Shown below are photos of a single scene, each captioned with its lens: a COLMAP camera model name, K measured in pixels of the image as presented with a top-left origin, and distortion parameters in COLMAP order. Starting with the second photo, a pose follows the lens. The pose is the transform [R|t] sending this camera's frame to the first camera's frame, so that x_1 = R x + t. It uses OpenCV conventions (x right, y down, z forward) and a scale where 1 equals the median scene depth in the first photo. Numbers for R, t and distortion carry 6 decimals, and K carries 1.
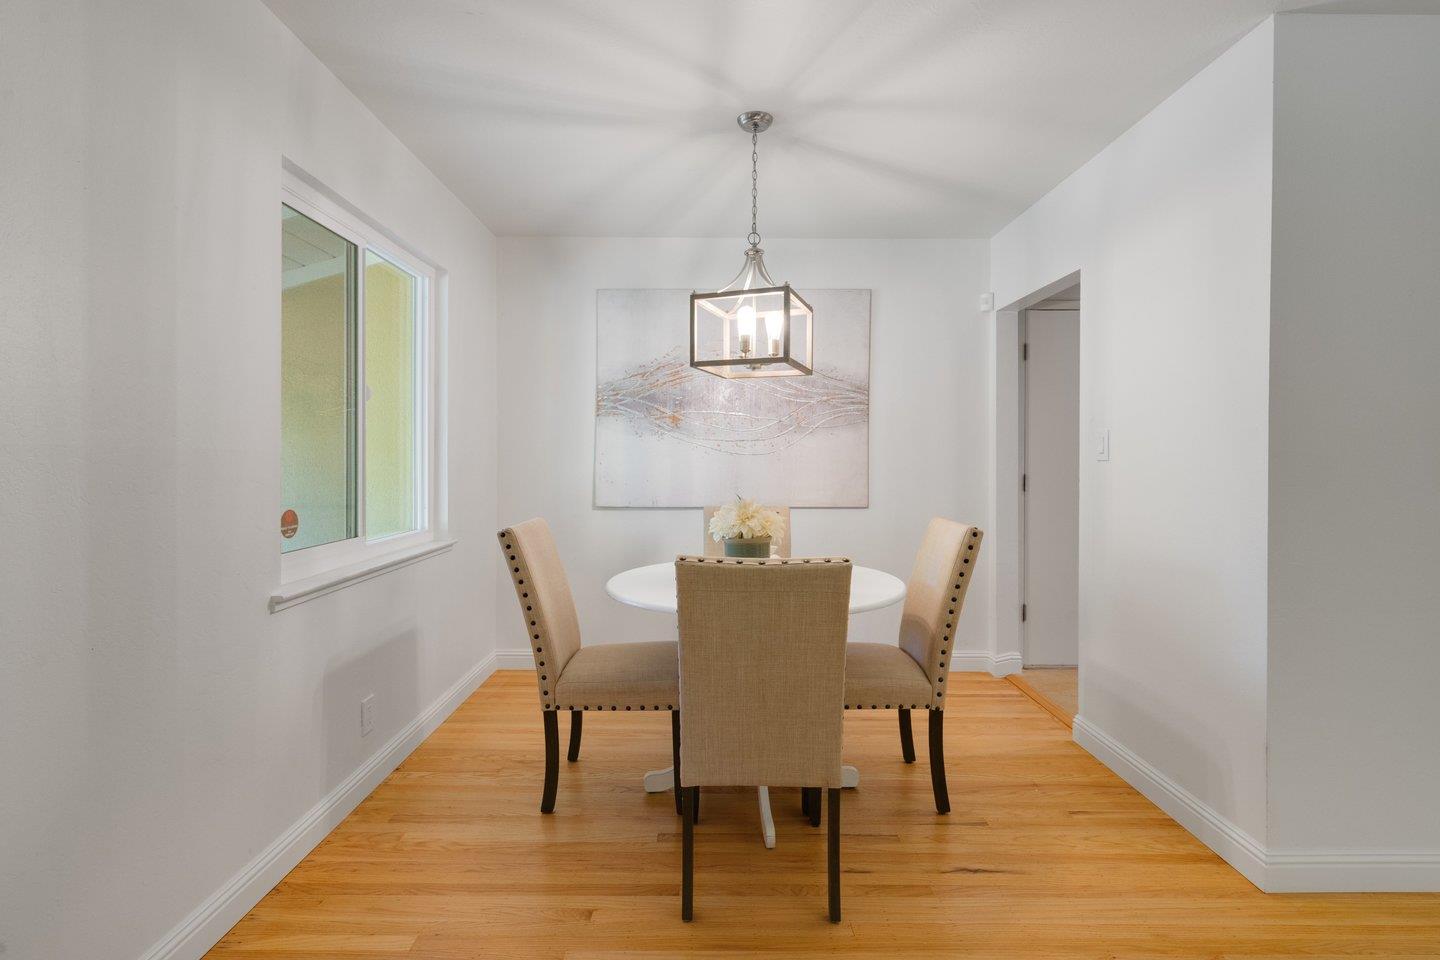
lens RADIAL K [[657.8, 0, 712.2], [0, 657.8, 468.1], [0, 0, 1]] dist [-0.004147, 0.000126]
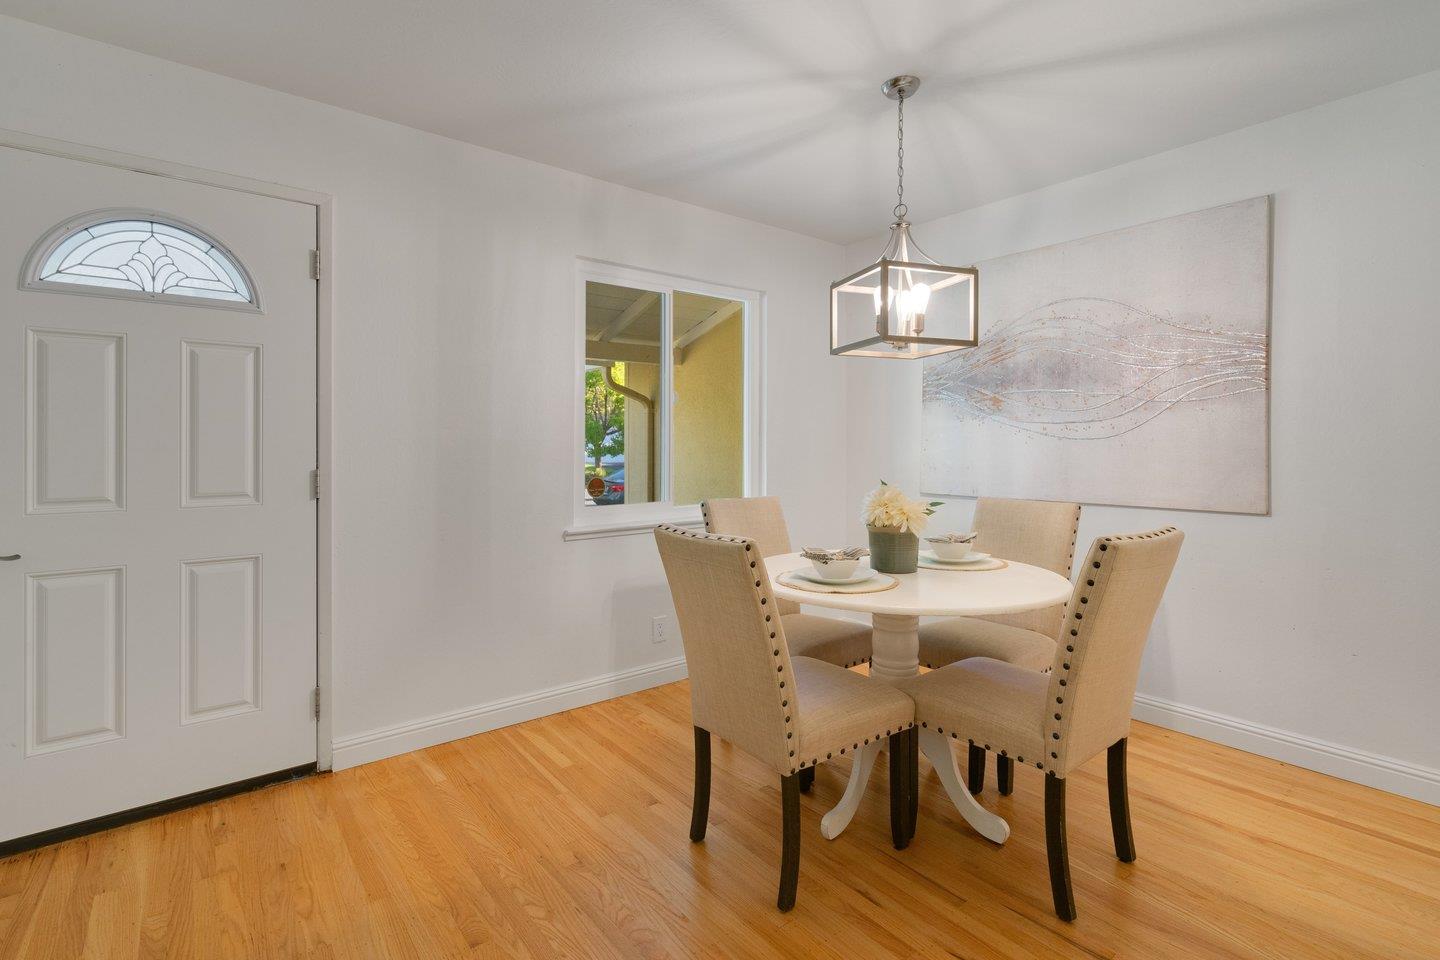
lens RADIAL K [[660.2, 0, 719.1], [0, 660.2, 447.8], [0, 0, 1]] dist [-0.002144, -0.000203]
pose [[0.631793, -0.001444, -0.775136, 0.636323], [-0.008289, 0.999929, -0.008619, 0.001823], [0.775093, 0.011870, 0.631736, 0.204473]]
